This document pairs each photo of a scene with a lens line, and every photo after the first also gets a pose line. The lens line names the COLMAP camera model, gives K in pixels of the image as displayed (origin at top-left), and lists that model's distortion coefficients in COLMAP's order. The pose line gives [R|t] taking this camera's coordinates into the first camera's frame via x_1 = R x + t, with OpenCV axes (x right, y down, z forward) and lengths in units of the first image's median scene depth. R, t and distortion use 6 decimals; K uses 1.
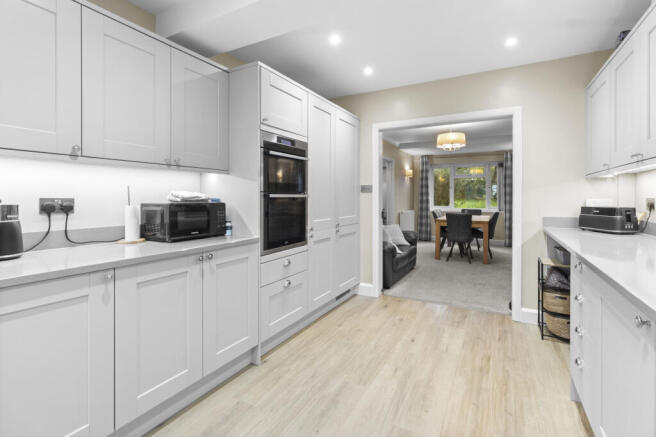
lens RADIAL K [[305.1, 0, 339.0], [0, 305.1, 199.2], [0, 0, 1]] dist [0.001394, -0.000143]
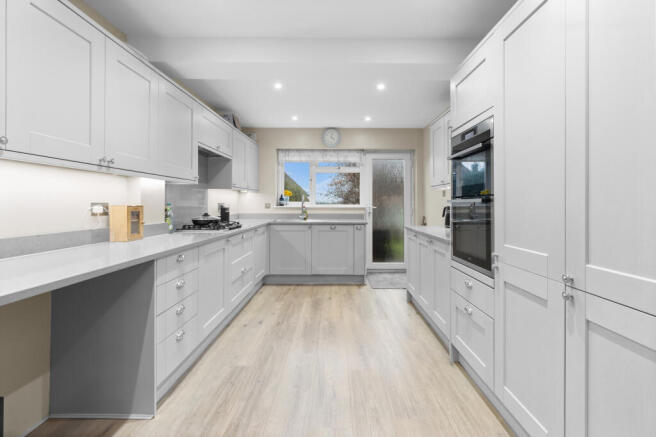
lens RADIAL K [[305.1, 0, 335.3], [0, 305.1, 201.9], [0, 0, 1]] dist [0.001394, -0.000143]
pose [[-0.883789, -0.005236, -0.467856, 0.614002], [-0.006467, 0.999979, 0.001024, -0.011393], [0.467840, 0.003930, -0.883804, 1.809614]]
